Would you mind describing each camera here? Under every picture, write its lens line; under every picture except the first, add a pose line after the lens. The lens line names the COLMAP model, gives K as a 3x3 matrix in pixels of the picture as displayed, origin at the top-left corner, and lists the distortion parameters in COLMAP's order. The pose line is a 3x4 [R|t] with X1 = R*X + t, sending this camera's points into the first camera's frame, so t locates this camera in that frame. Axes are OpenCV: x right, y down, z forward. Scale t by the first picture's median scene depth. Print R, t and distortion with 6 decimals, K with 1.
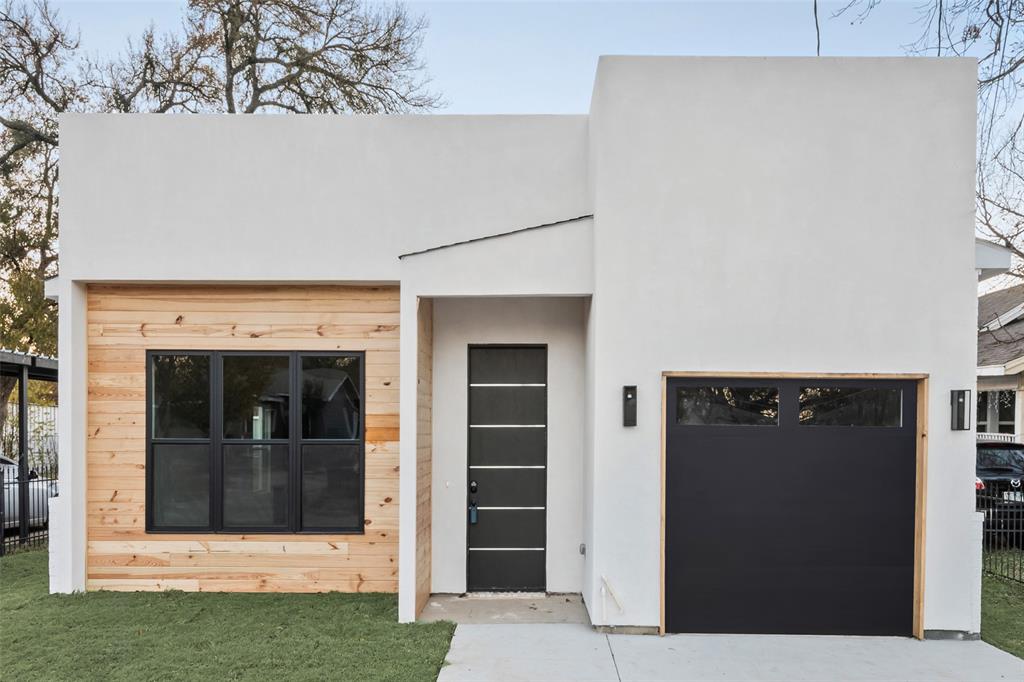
lens RADIAL K [[419.1, 0, 511.9], [0, 419.1, 314.1], [0, 0, 1]] dist [0.000042, -0.000019]
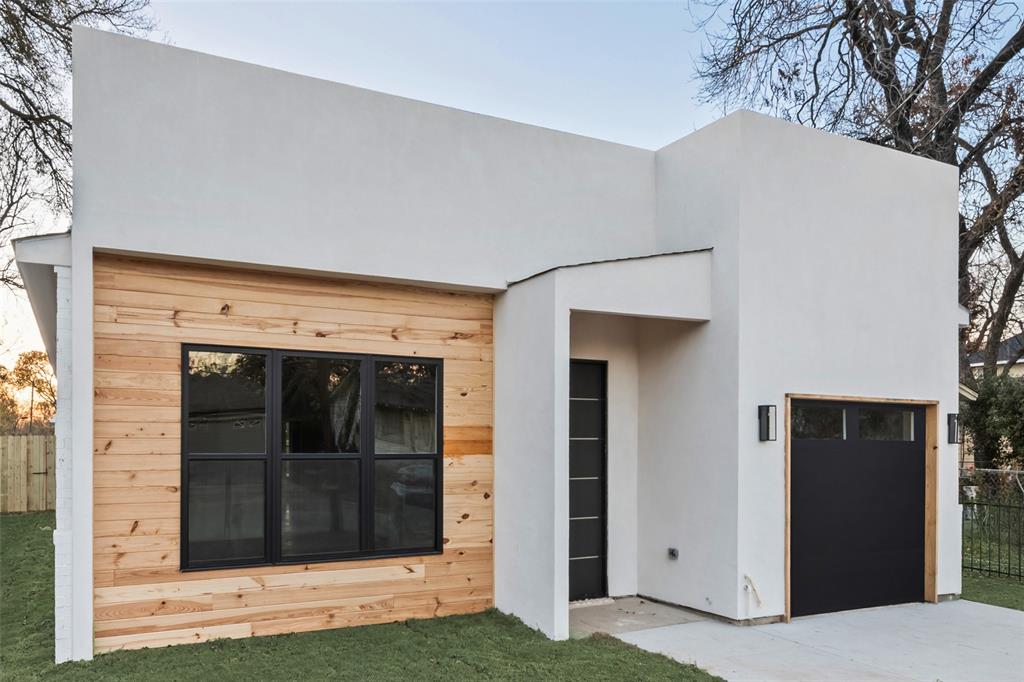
lens RADIAL K [[412.5, 0, 510.5], [0, 412.5, 325.3], [0, 0, 1]] dist [0.000569, -0.000144]
pose [[0.961987, 0.074431, 0.262756, -0.497053], [-0.074340, 0.997180, -0.010302, 0.012294], [-0.262781, -0.009623, 0.964807, 0.074208]]
